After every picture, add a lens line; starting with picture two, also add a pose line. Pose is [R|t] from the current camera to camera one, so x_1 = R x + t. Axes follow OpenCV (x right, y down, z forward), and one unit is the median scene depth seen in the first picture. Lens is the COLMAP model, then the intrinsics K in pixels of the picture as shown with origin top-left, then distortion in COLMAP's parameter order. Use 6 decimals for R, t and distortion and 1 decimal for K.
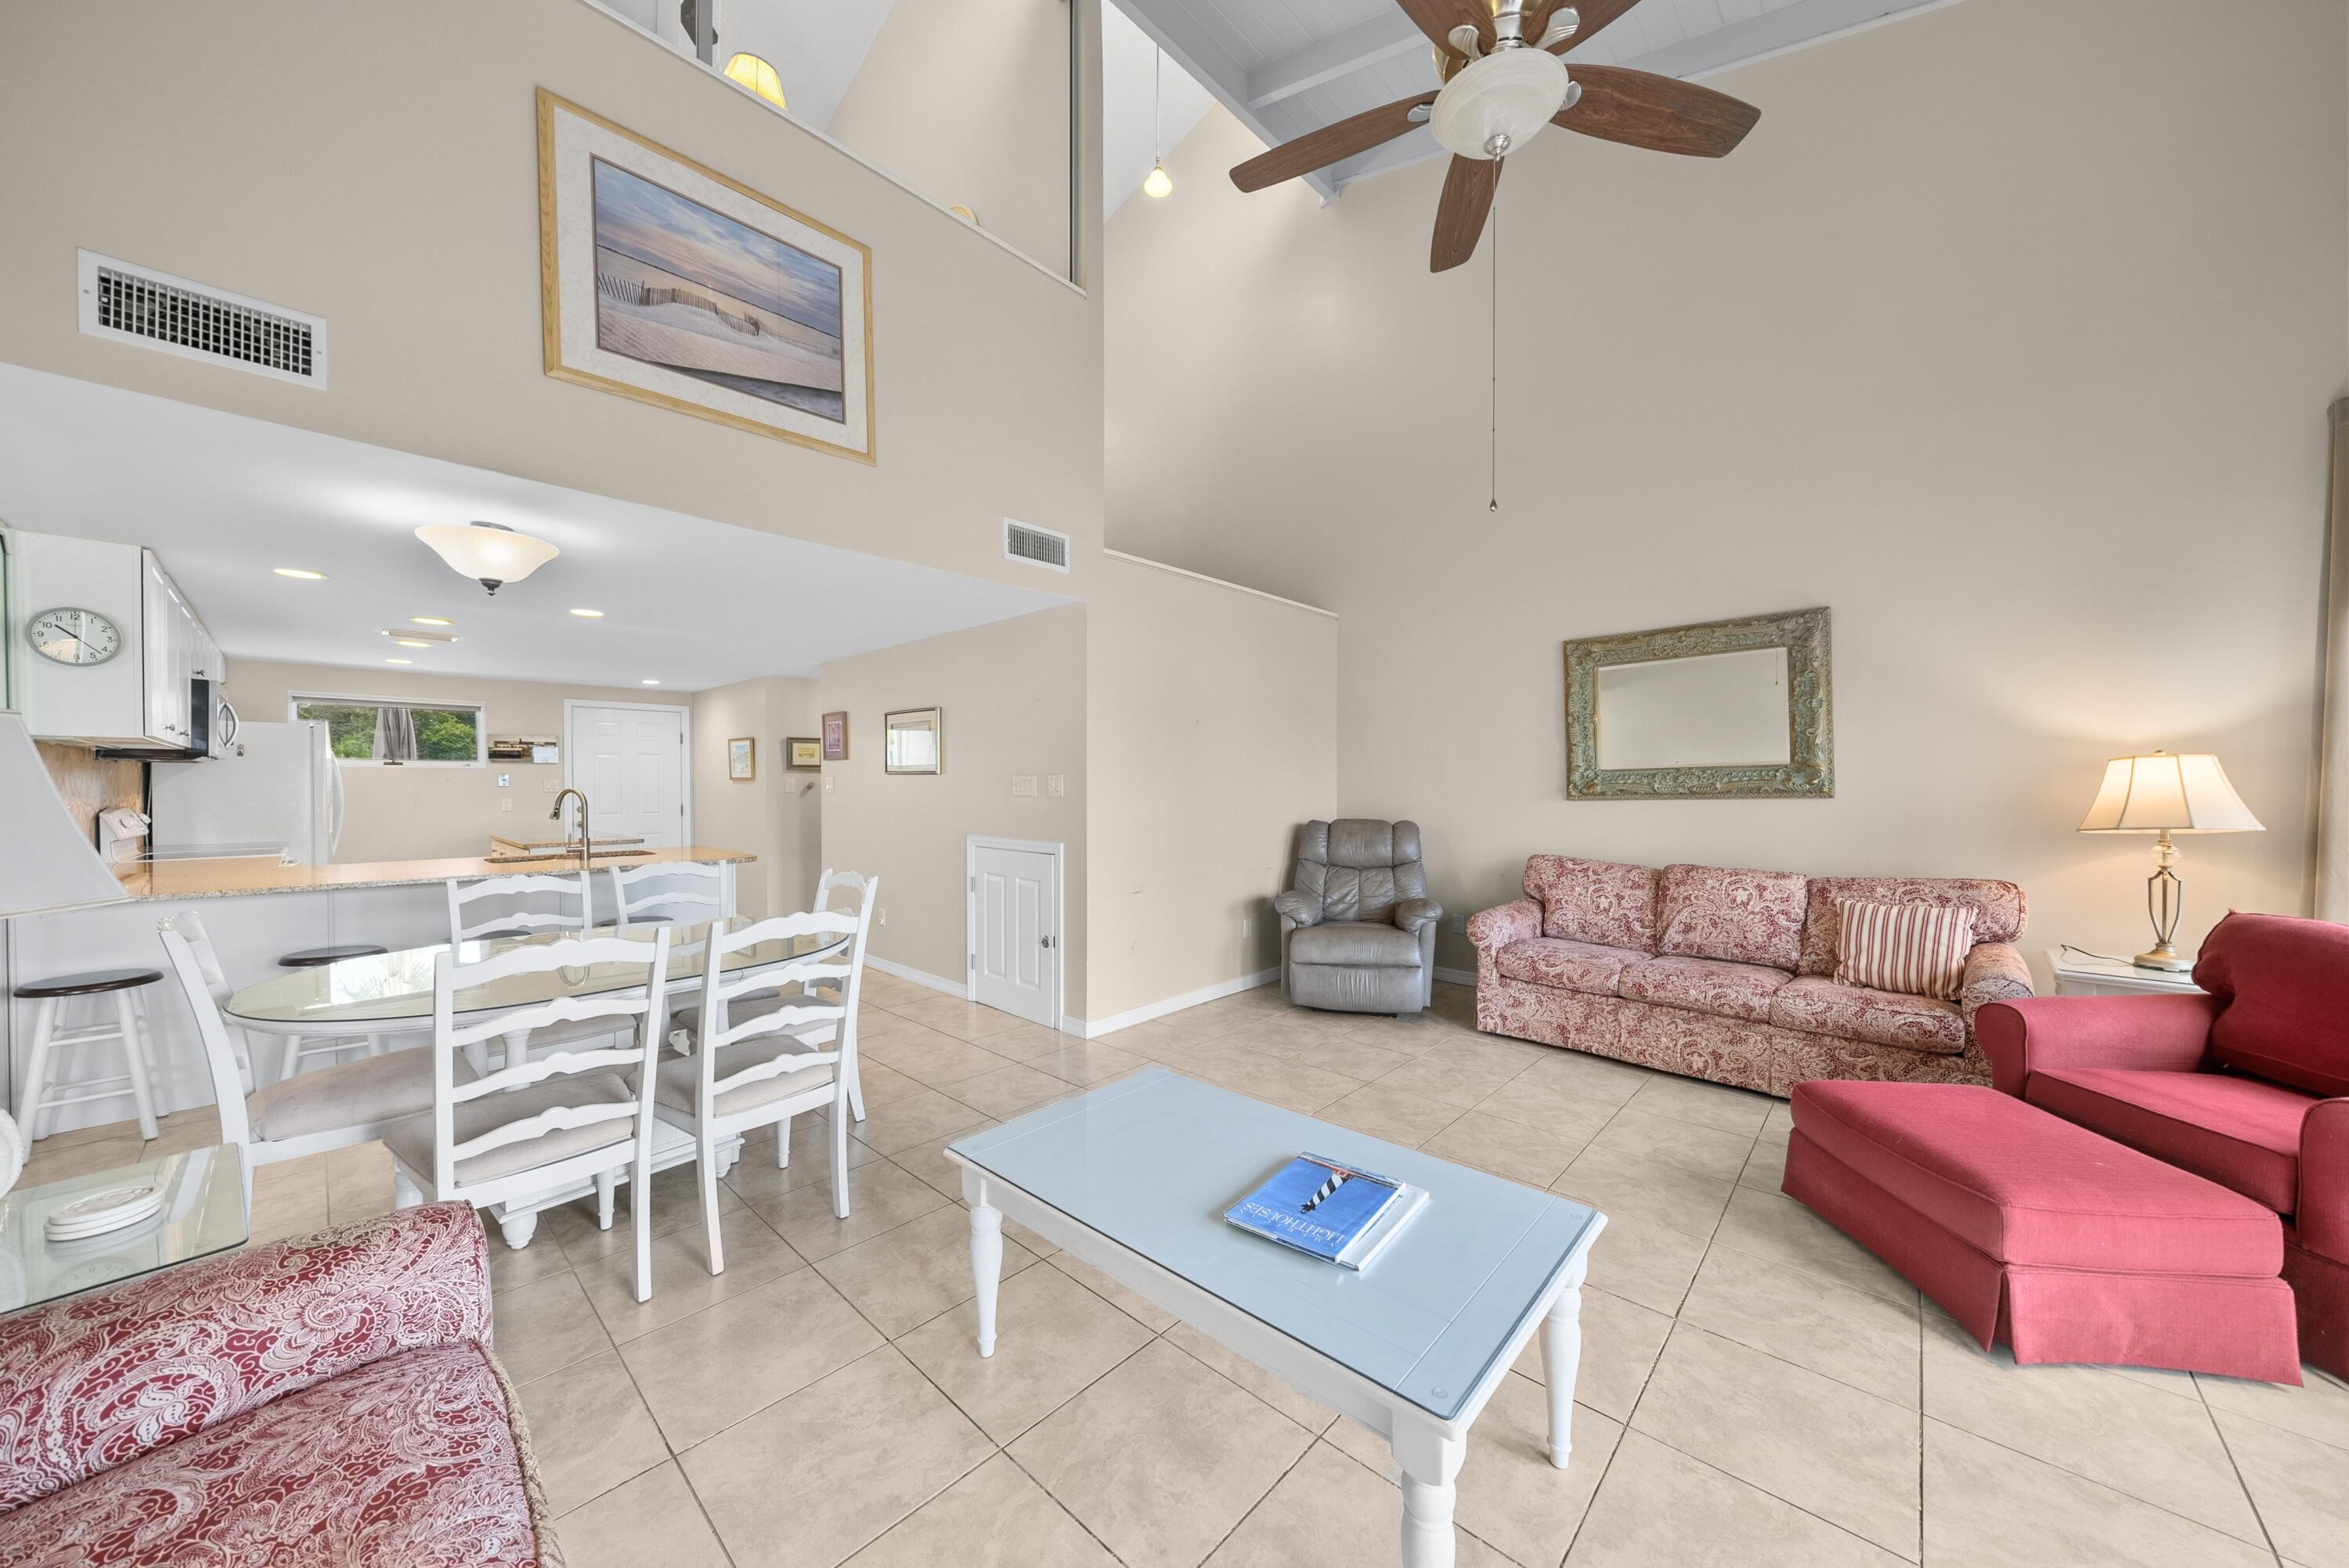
lens RADIAL K [[806.3, 0, 1180.9], [0, 806.3, 793.4], [0, 0, 1]] dist [-0.000440, -0.000042]
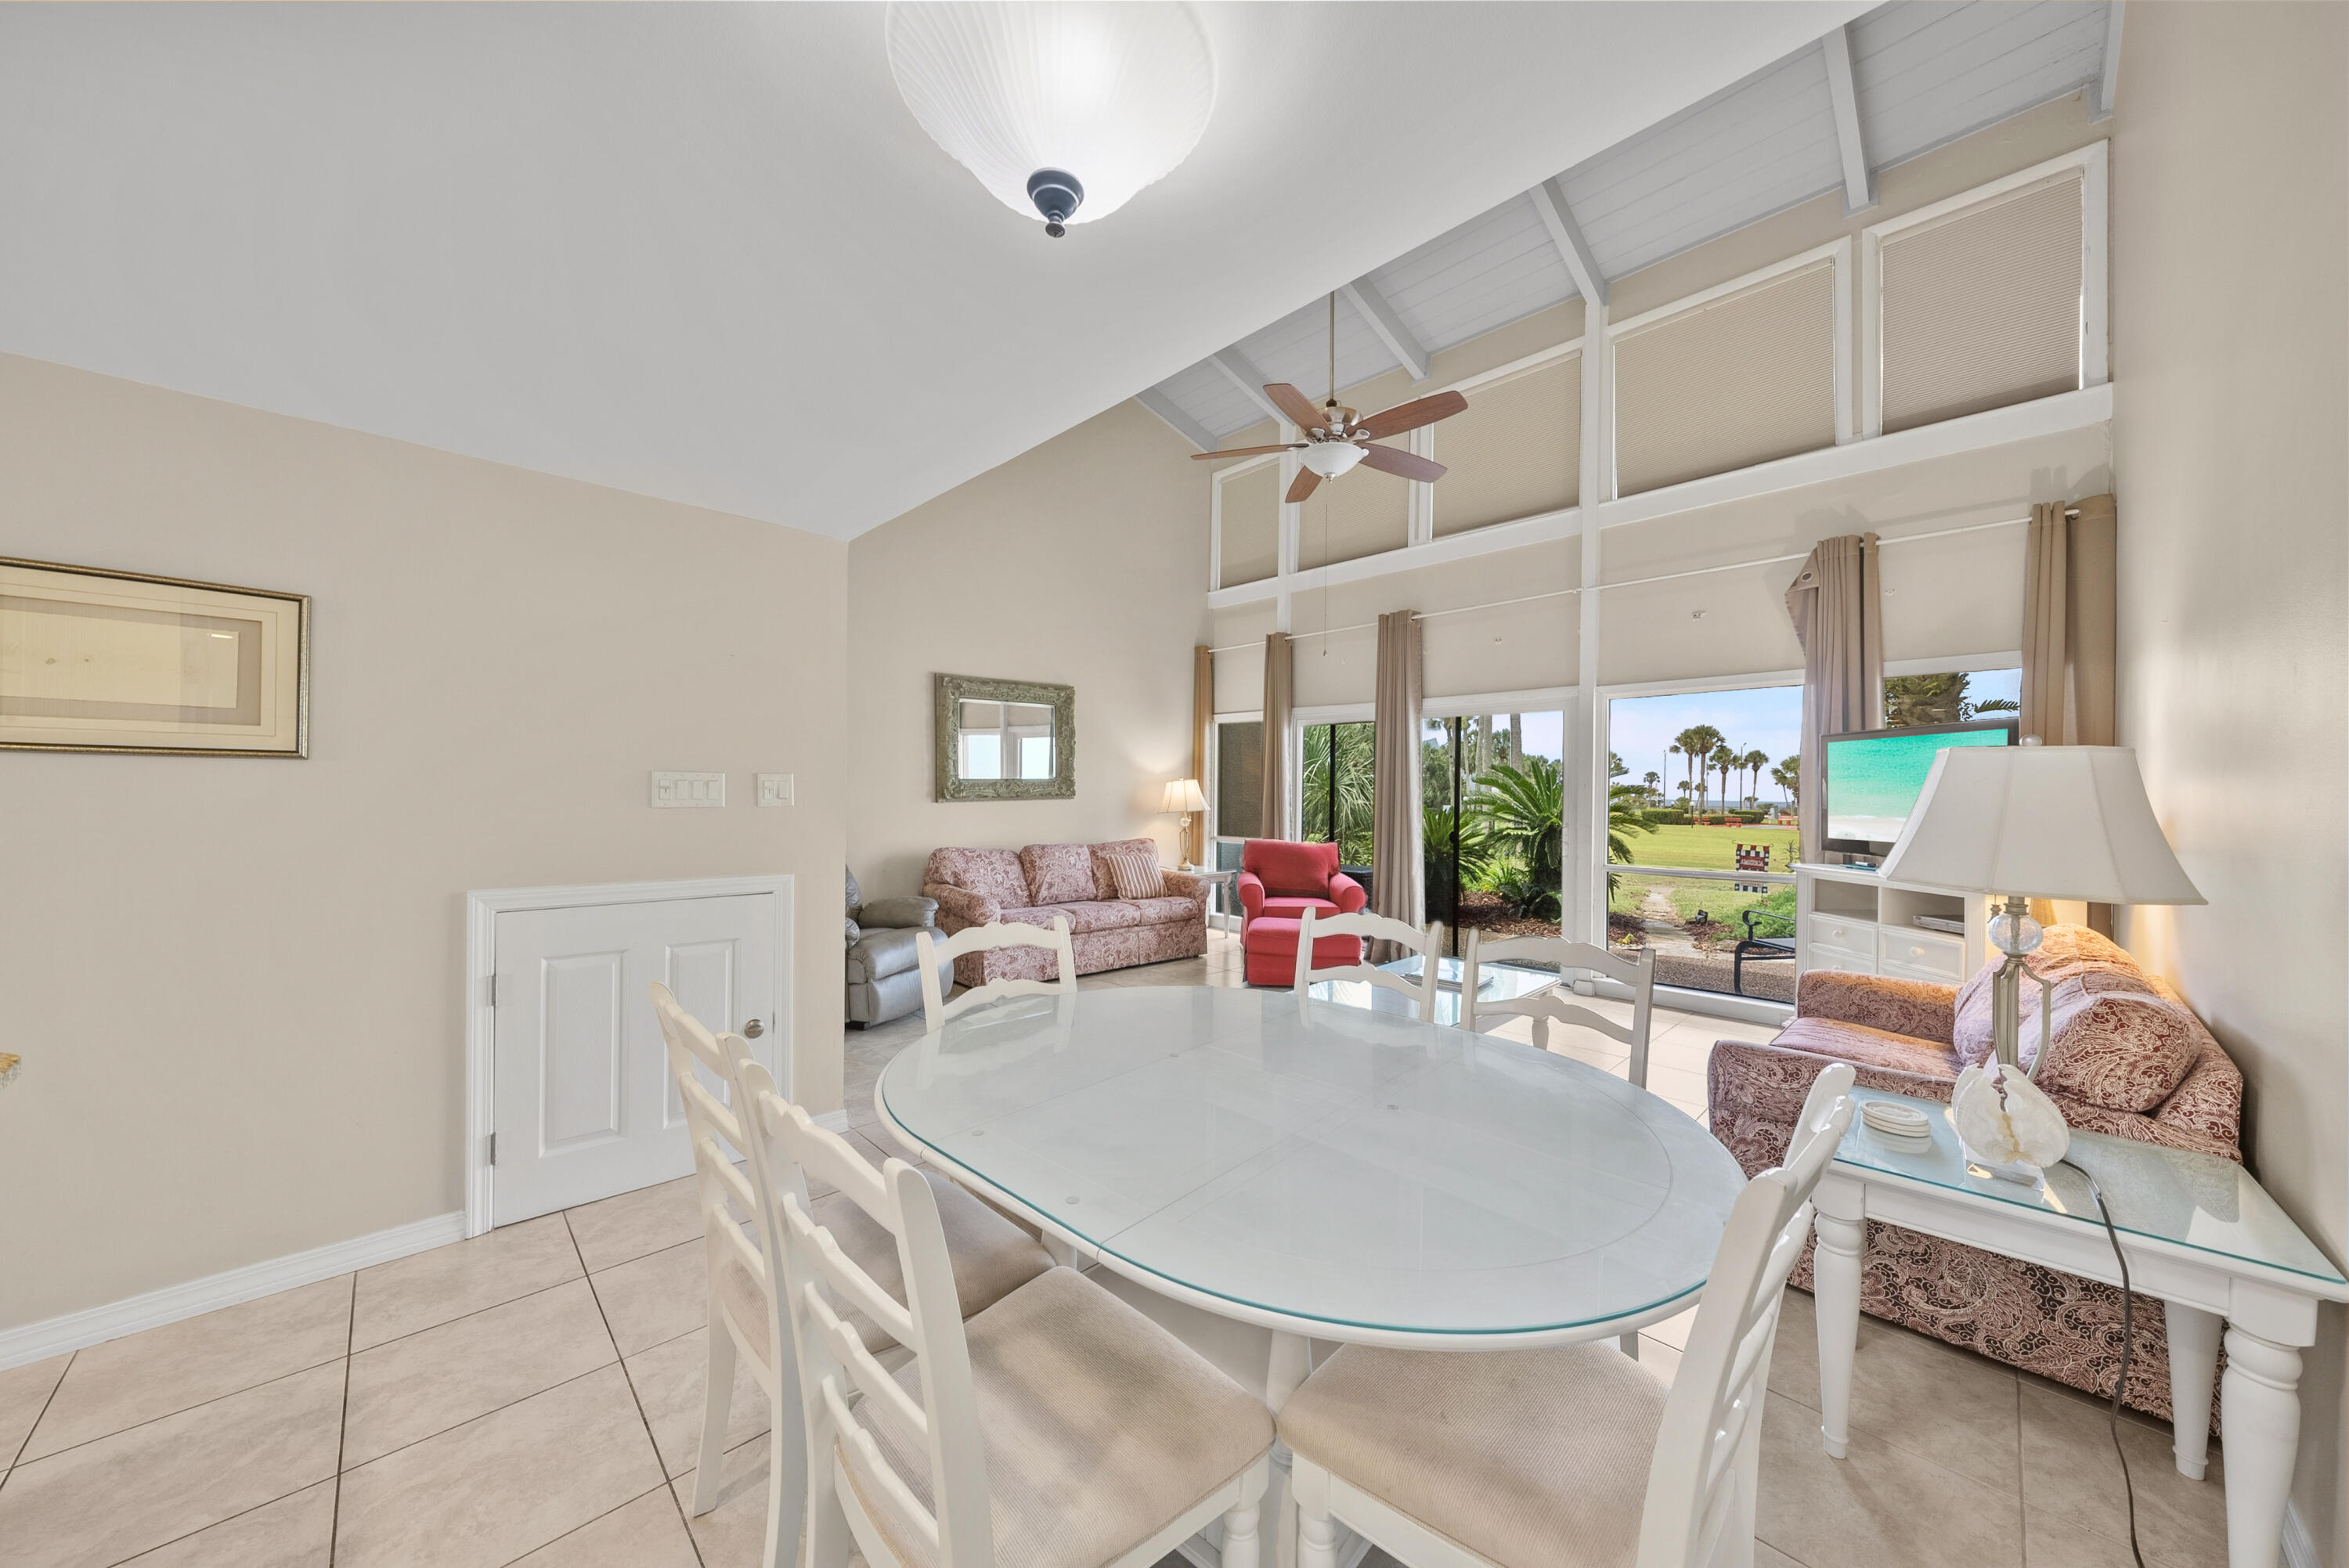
lens RADIAL K [[812.2, 0, 1184.9], [0, 812.2, 794.4], [0, 0, 1]] dist [-0.004192, -0.000054]
pose [[0.037377, -0.000760, 0.999301, -1.040635], [0.002122, 0.999998, 0.000681, -0.006182], [-0.999299, 0.002095, 0.037379, 0.806537]]
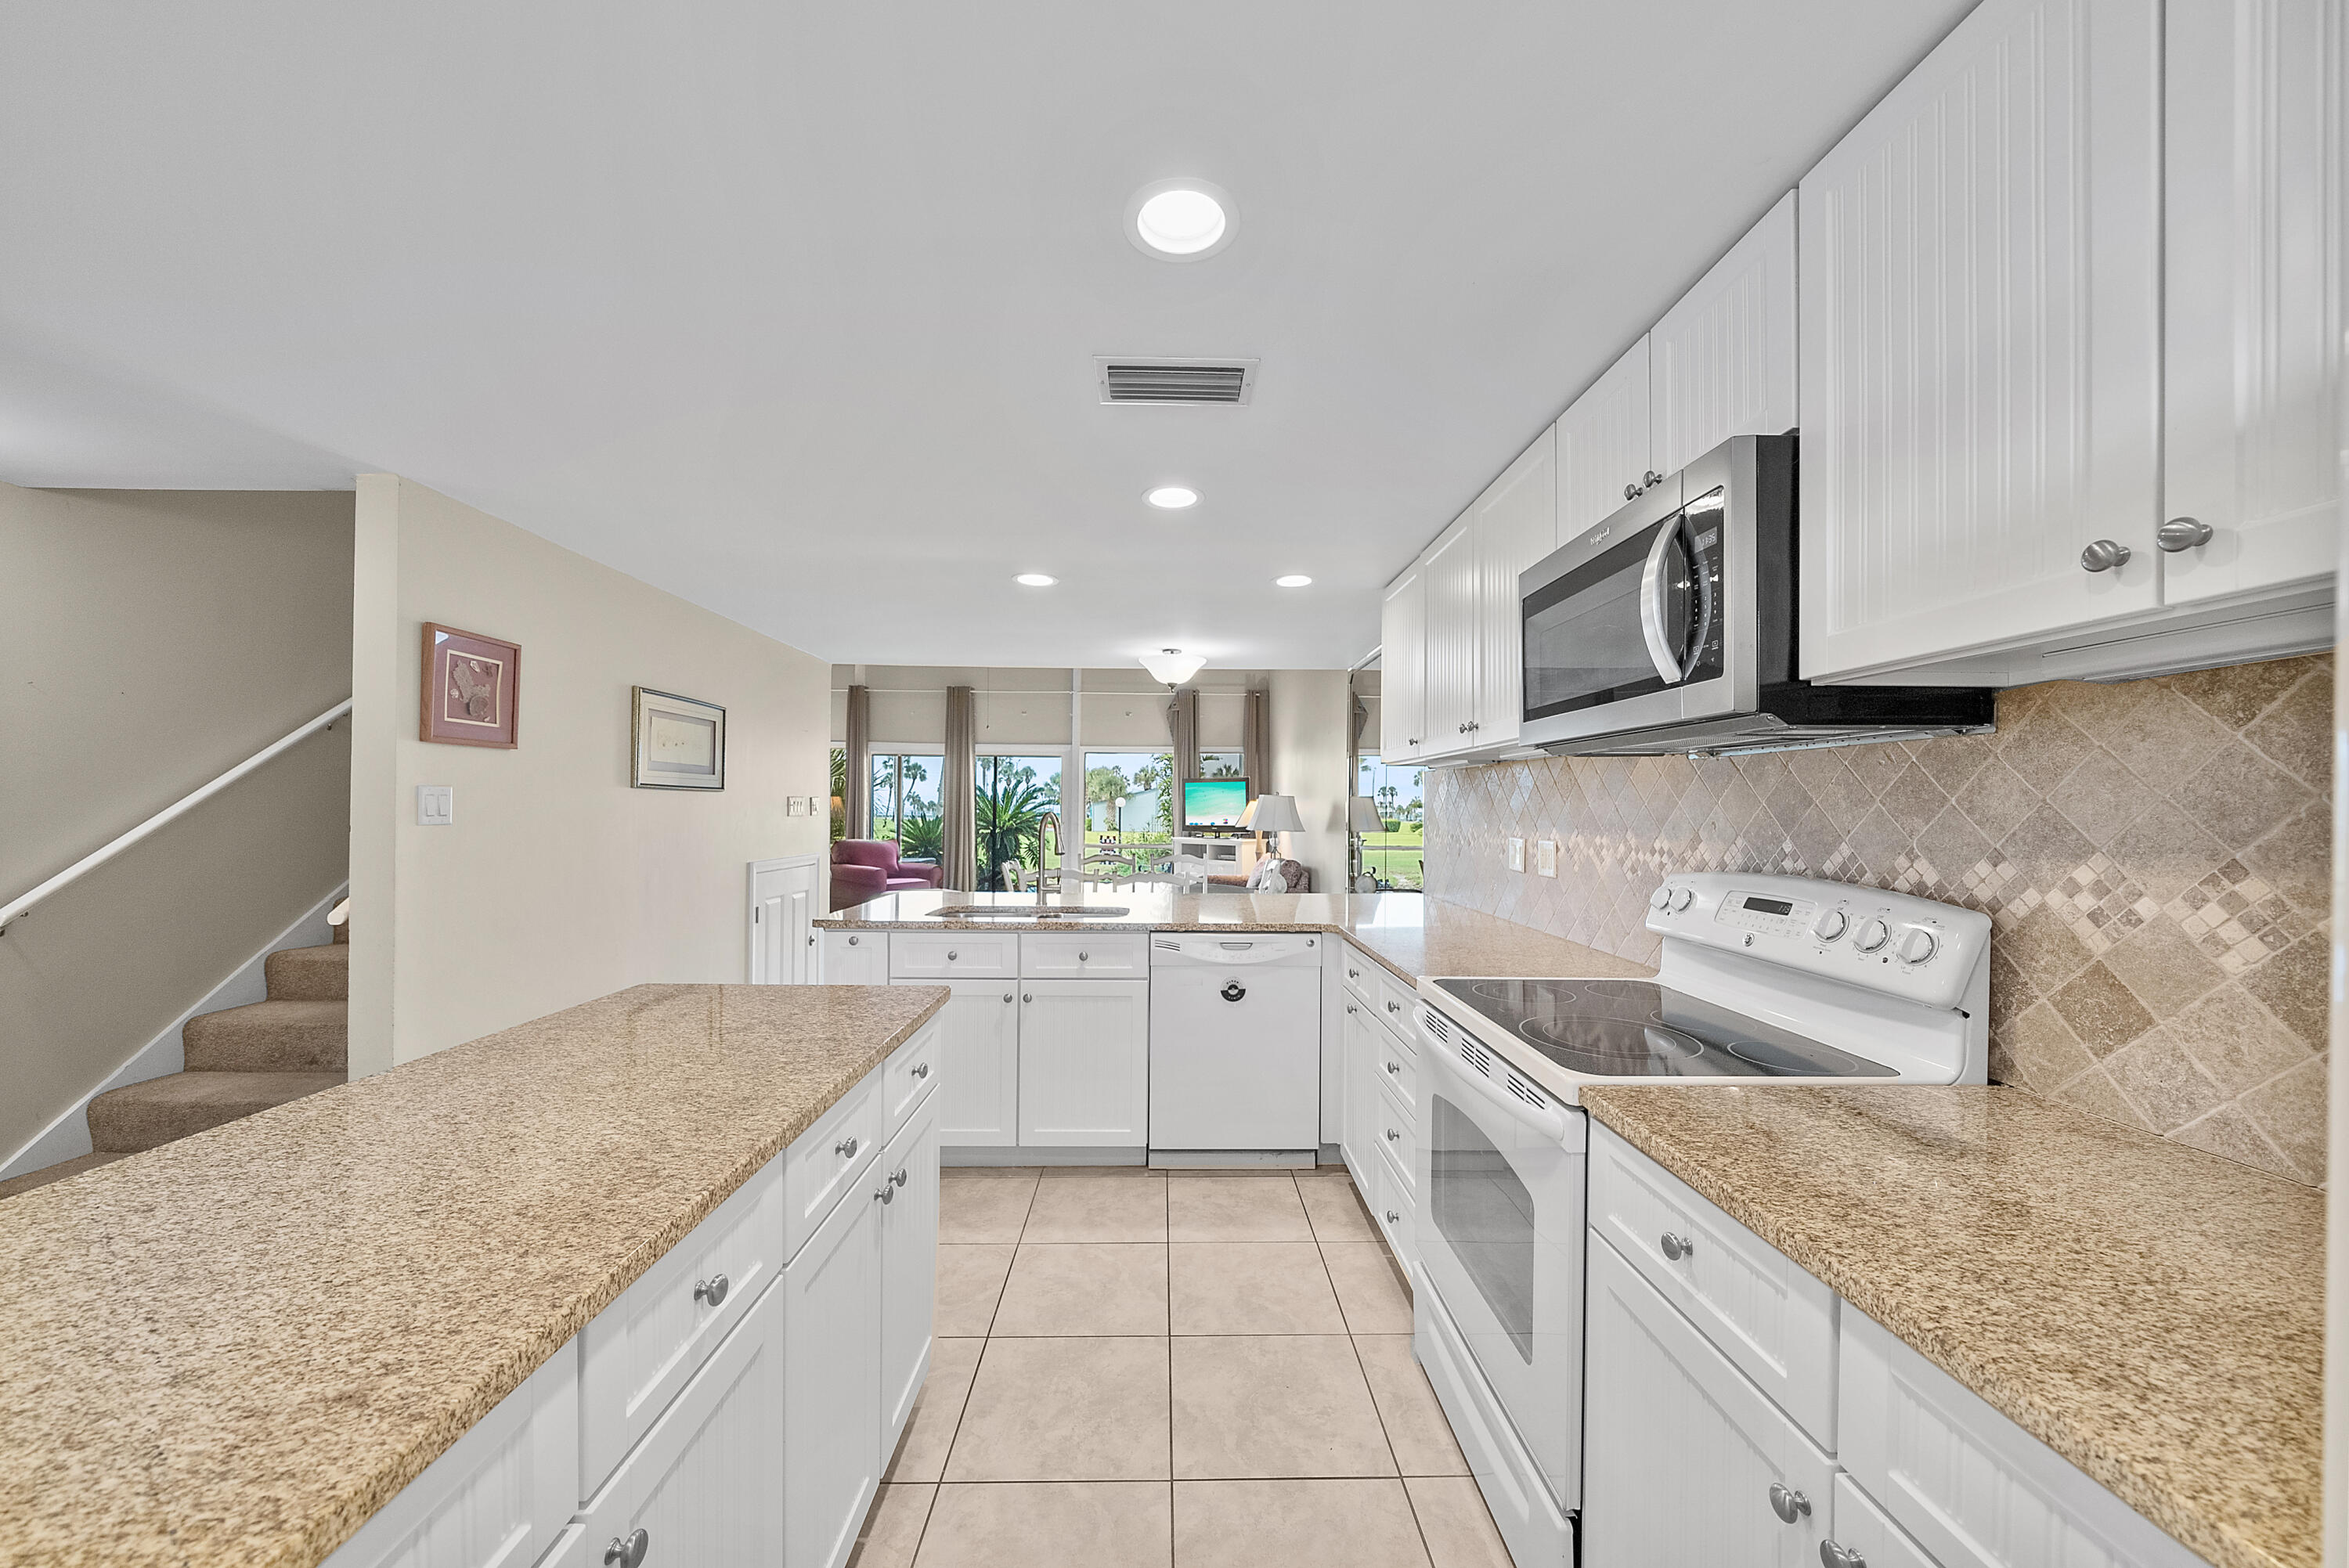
lens RADIAL K [[833.8, 0, 1197.6], [0, 833.8, 811.2], [0, 0, 1]] dist [-0.011165, -0.000095]
pose [[-0.718461, -0.006101, 0.695540, -1.765373], [0.004915, 0.999892, 0.013847, -0.021965], [-0.695550, 0.013367, -0.718353, 1.862759]]
